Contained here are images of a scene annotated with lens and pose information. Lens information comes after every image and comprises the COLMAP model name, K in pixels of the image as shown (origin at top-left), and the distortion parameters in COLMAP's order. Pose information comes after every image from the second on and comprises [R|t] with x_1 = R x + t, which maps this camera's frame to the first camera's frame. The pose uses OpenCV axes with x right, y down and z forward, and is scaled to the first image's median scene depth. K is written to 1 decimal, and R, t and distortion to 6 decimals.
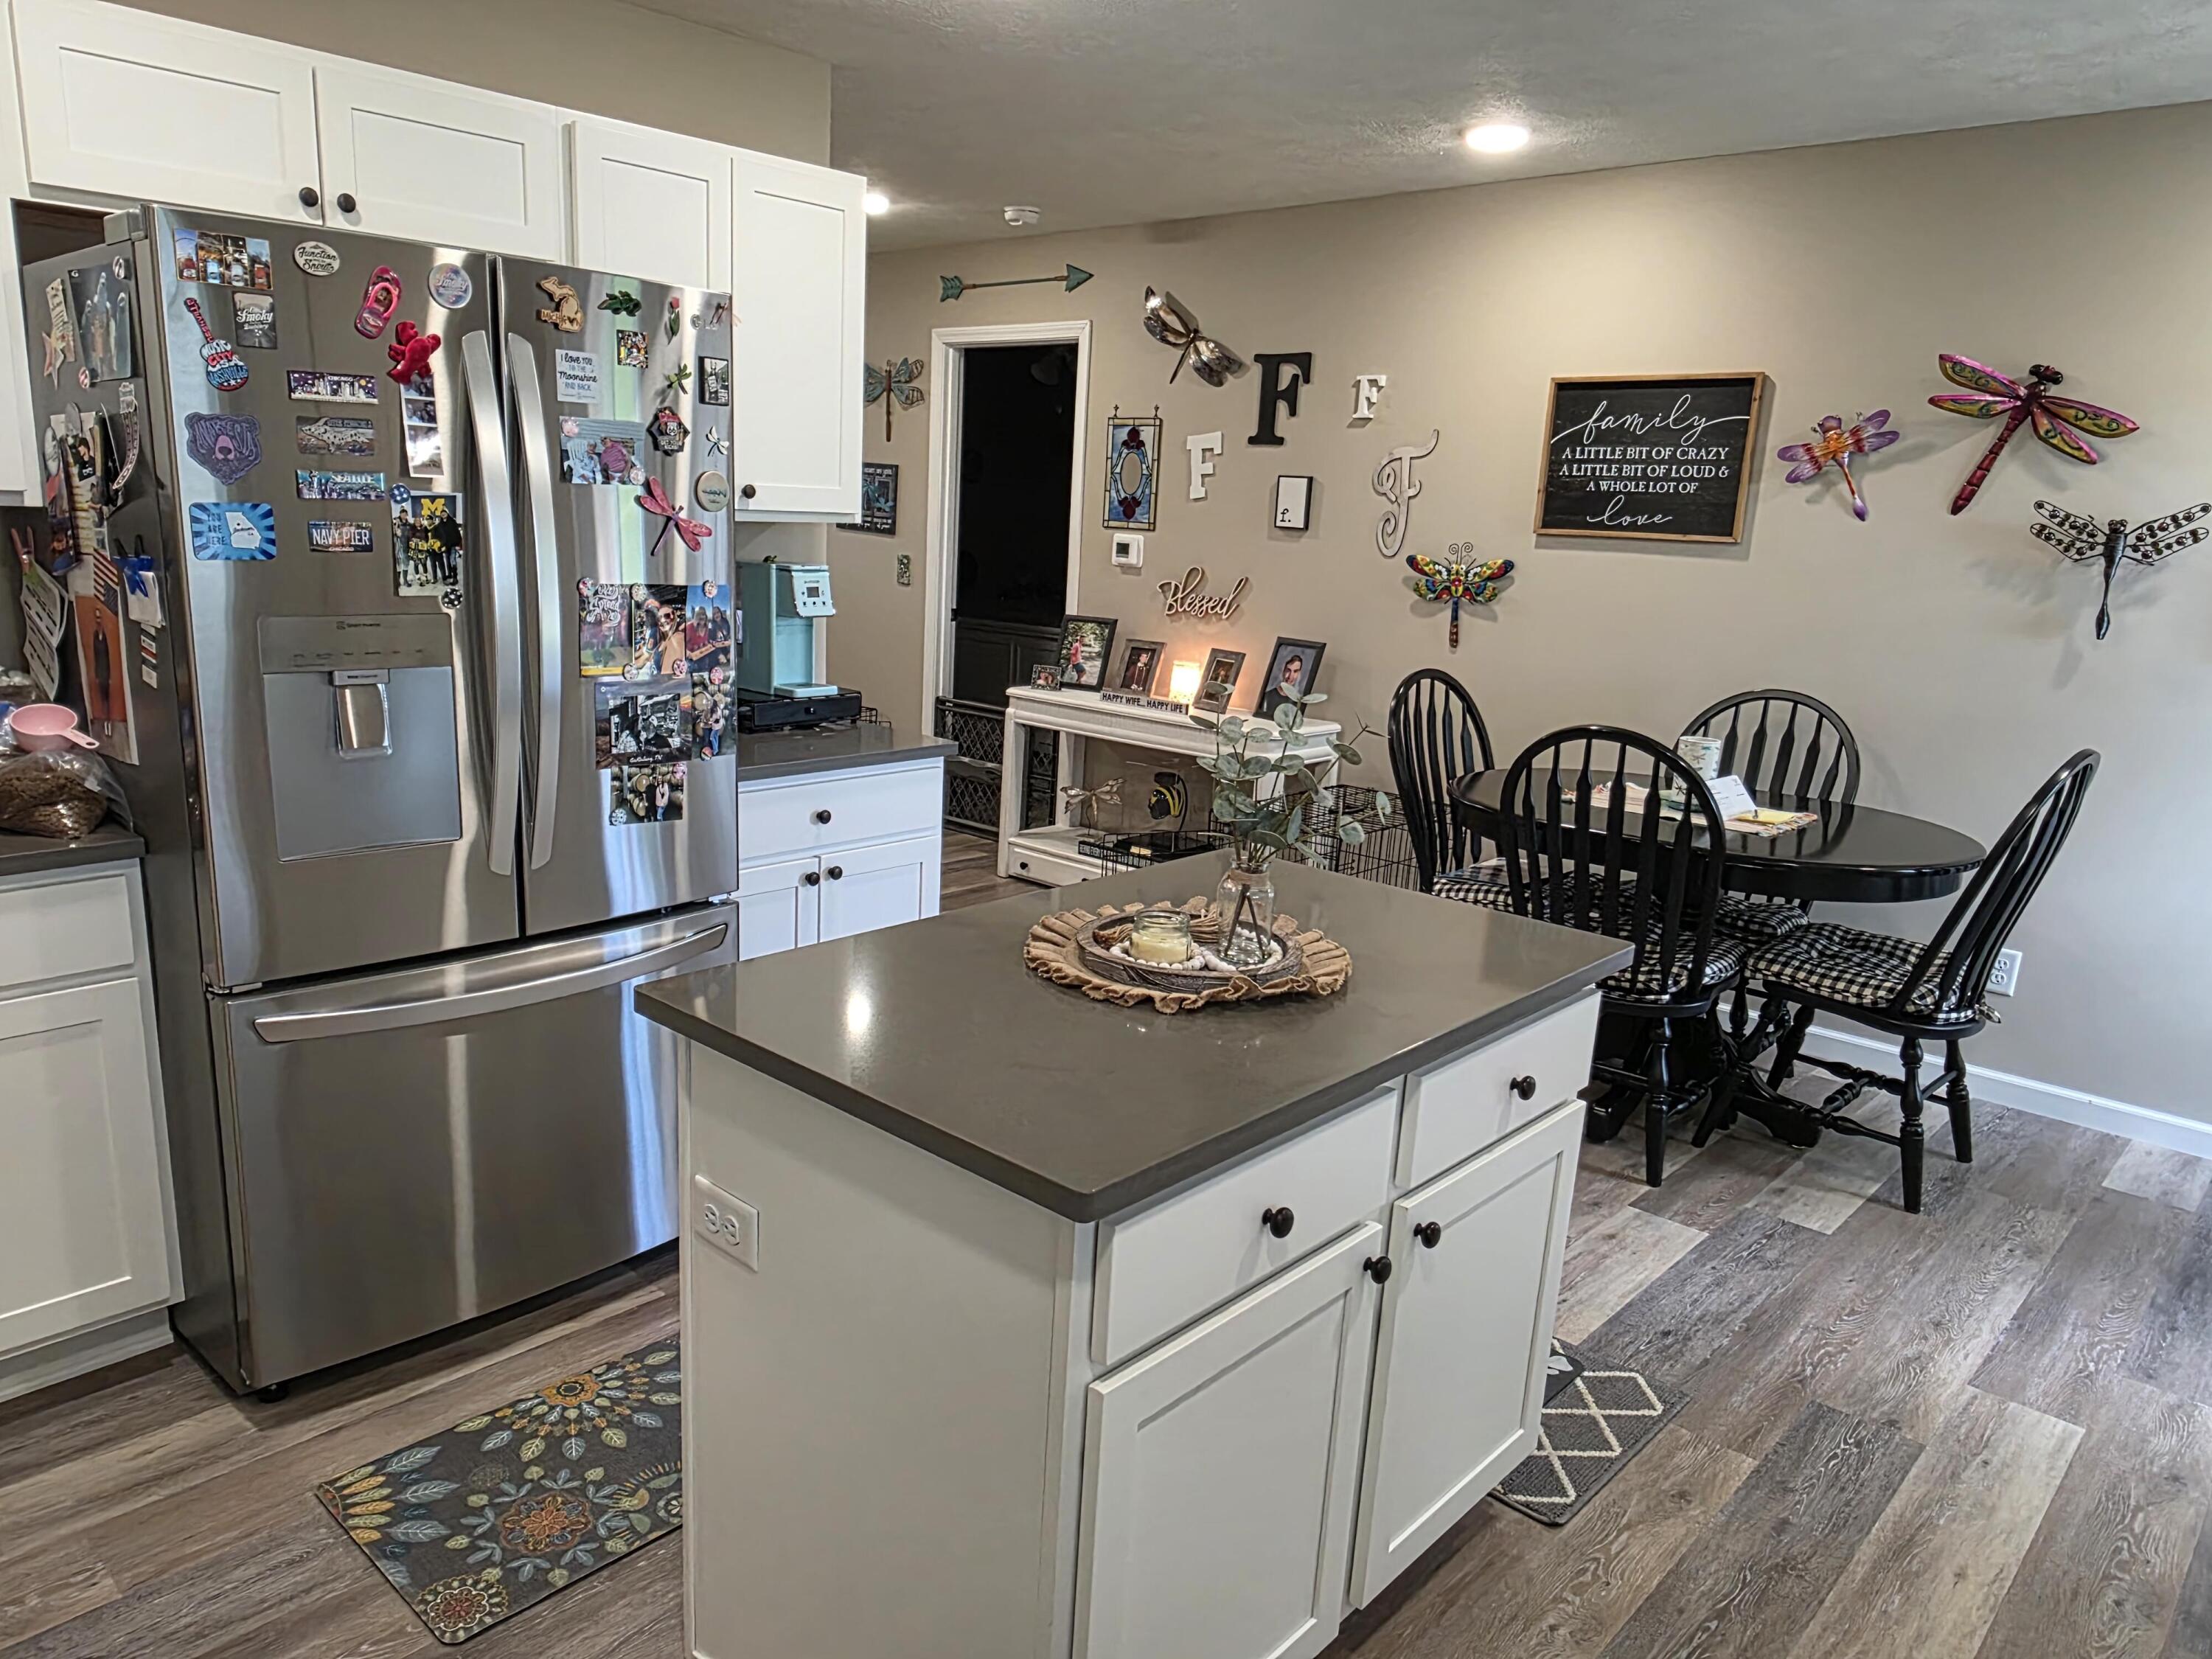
lens RADIAL K [[1488.0, 0, 1013.1], [0, 1488.0, 868.2], [0, 0, 1]] dist [0.011547, -0.010419]
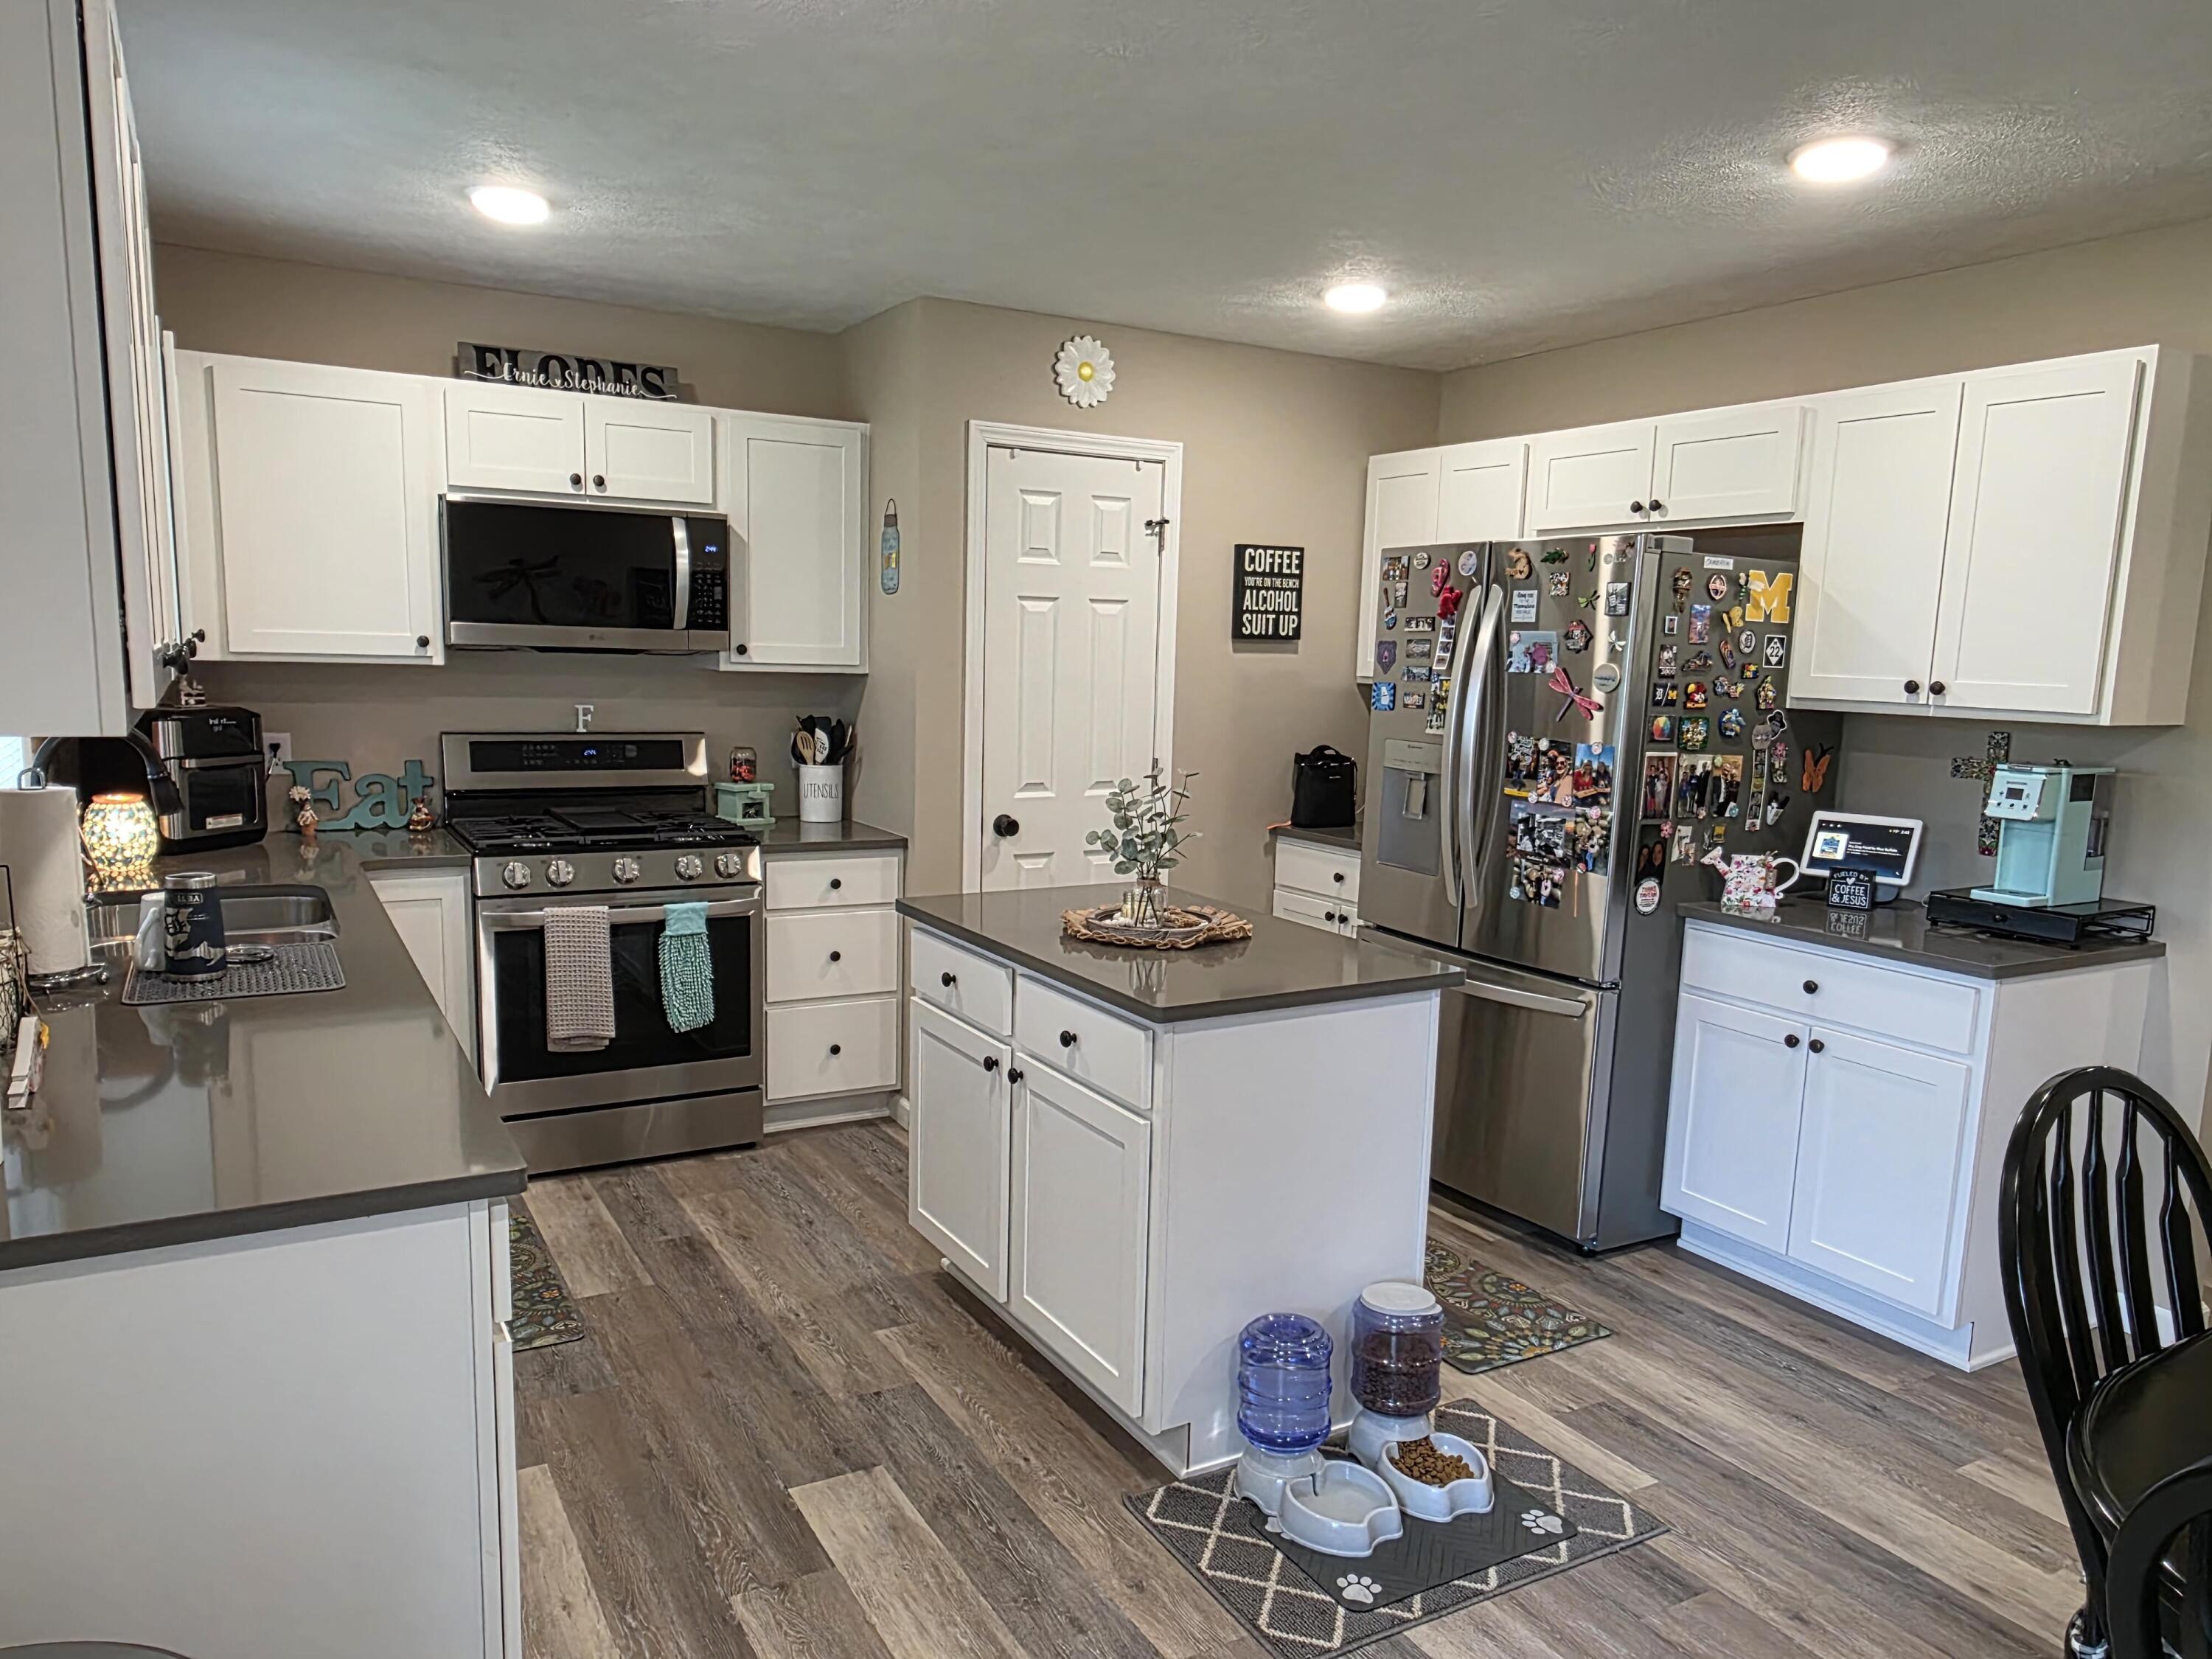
lens RADIAL K [[1488.0, 0, 1103.6], [0, 1488.0, 888.2], [0, 0, 1]] dist [0.011547, -0.010419]
pose [[-0.272075, 0.103785, -0.956663, 1.005241], [-0.272528, 0.945152, 0.180043, -0.154273], [0.922878, 0.309703, -0.228868, 0.765704]]
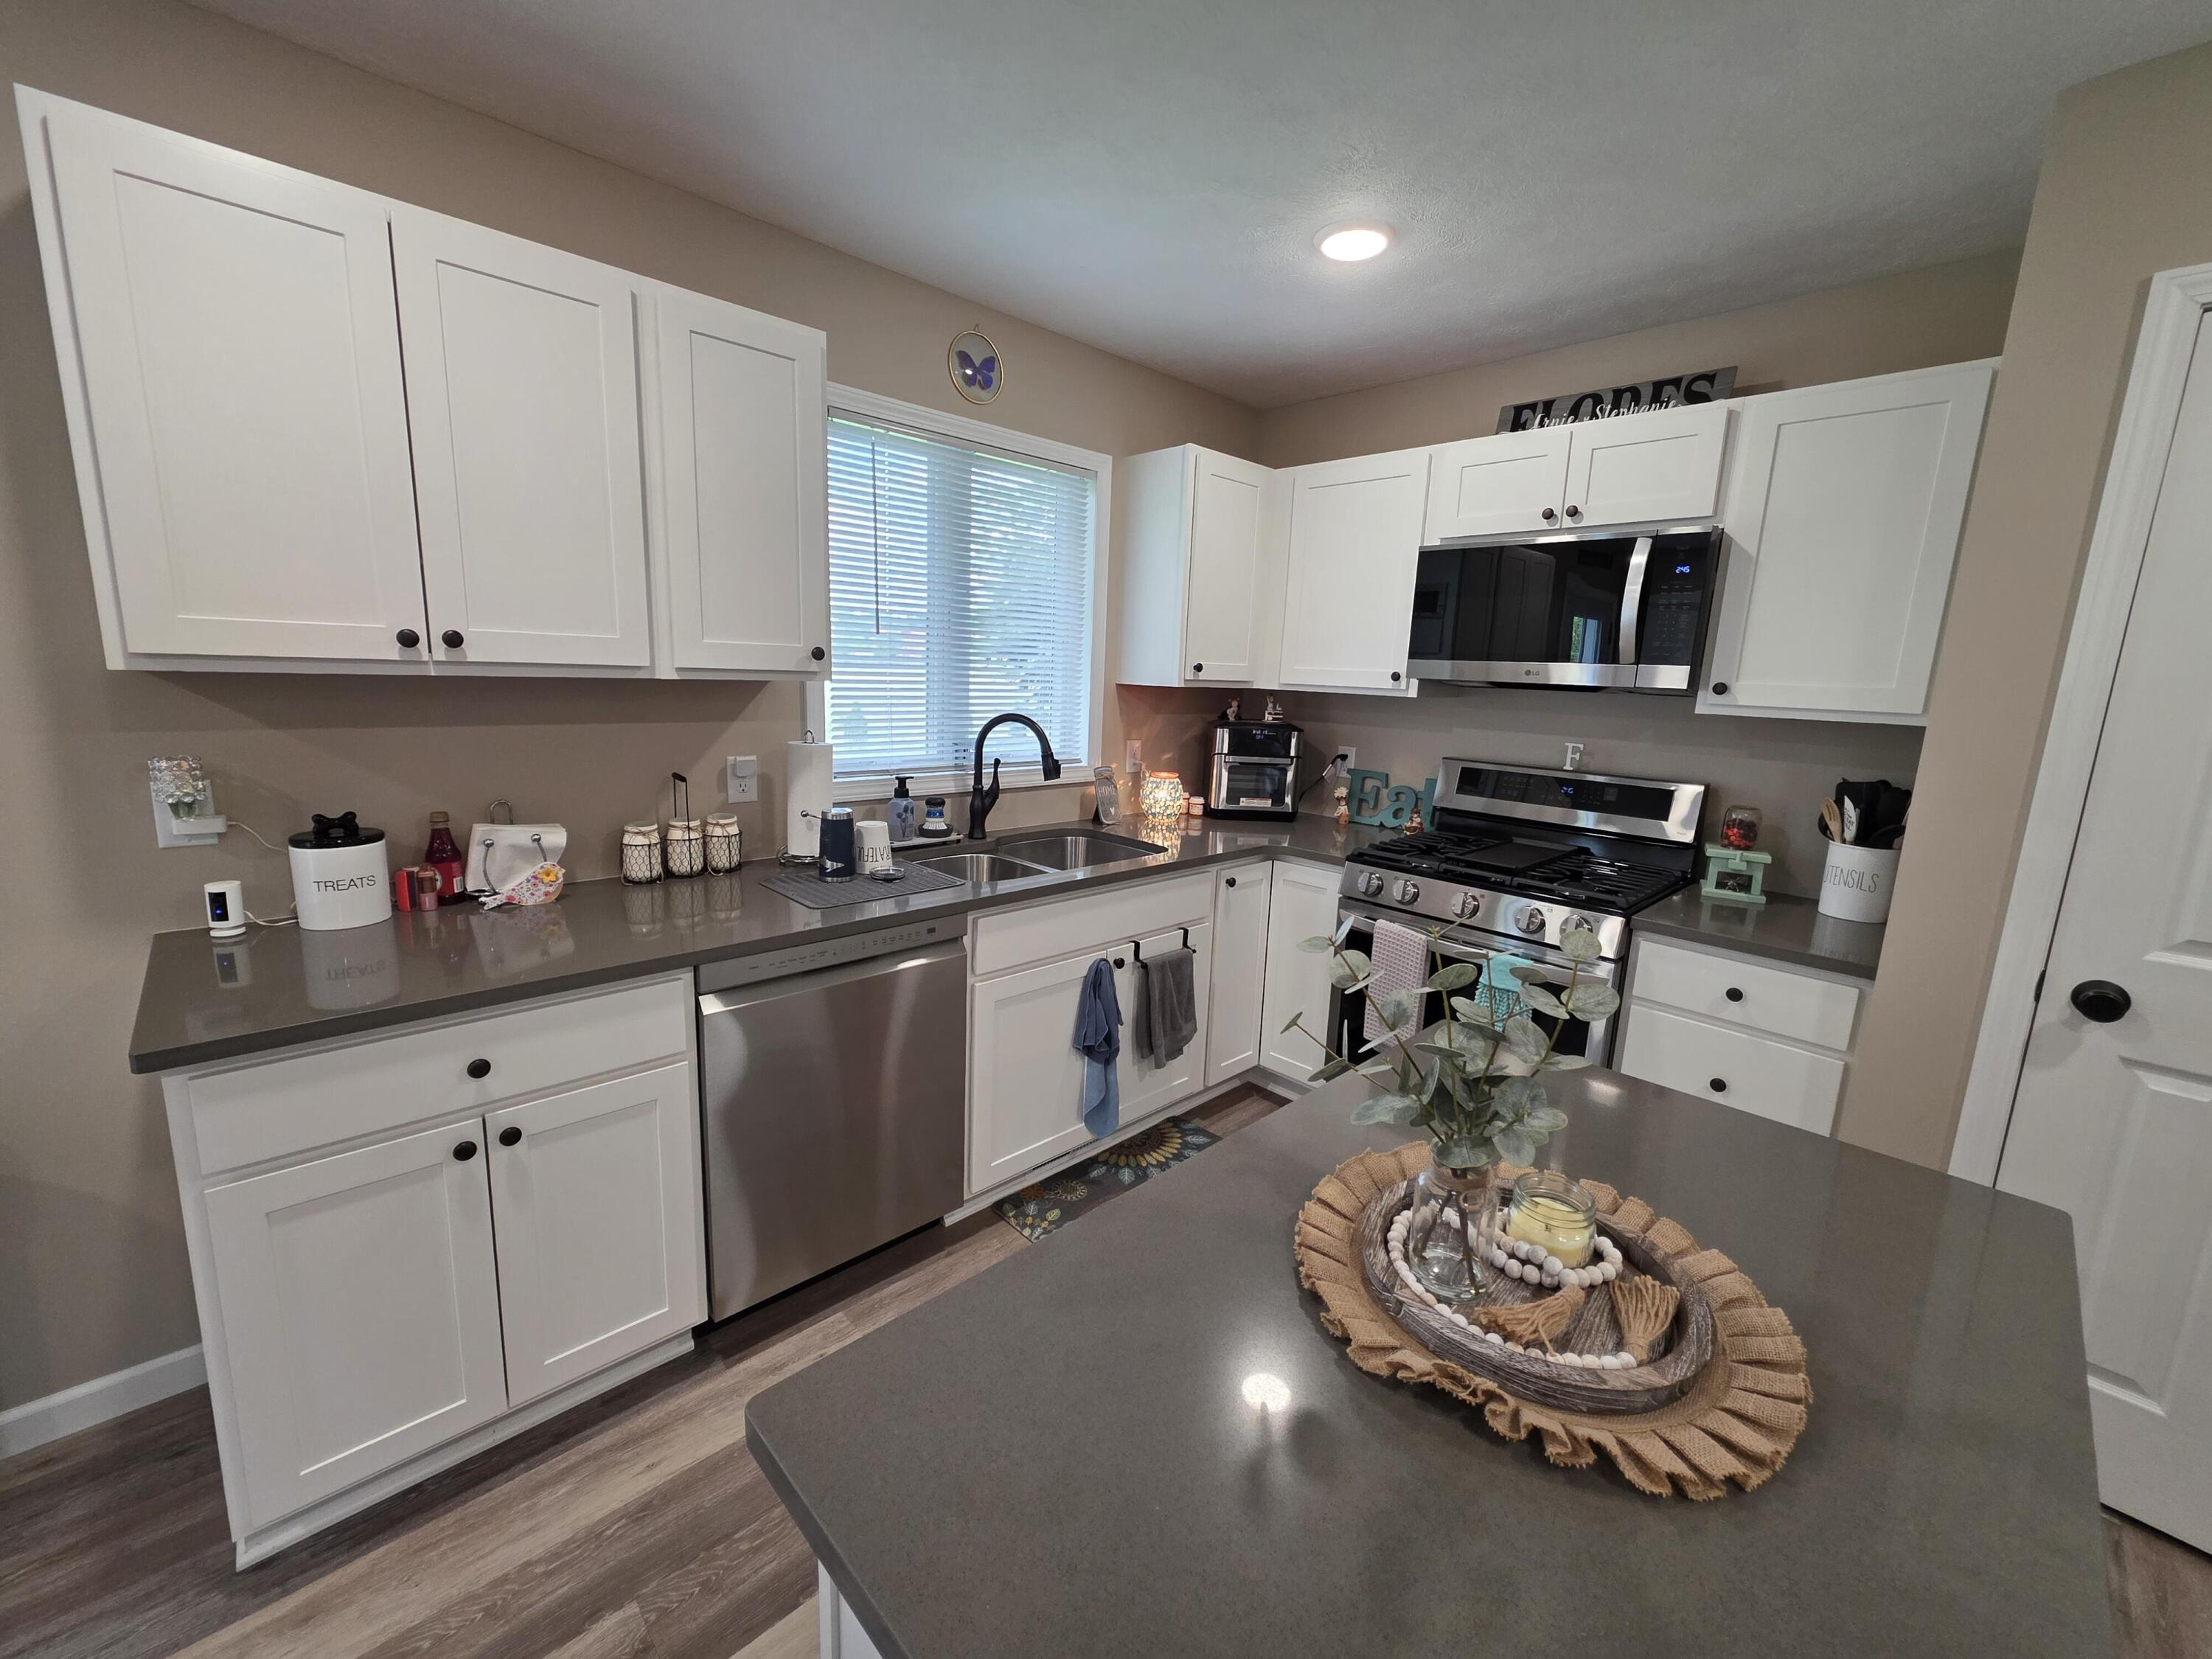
lens RADIAL K [[888.5, 0, 1097.1], [0, 888.5, 824.1], [0, 0, 1]] dist [0.004570, -0.000301]
pose [[-0.996289, -0.083746, 0.019858, 0.195312], [-0.068256, 0.909336, 0.410426, -0.177859], [-0.052429, 0.407548, -0.911678, 0.764984]]
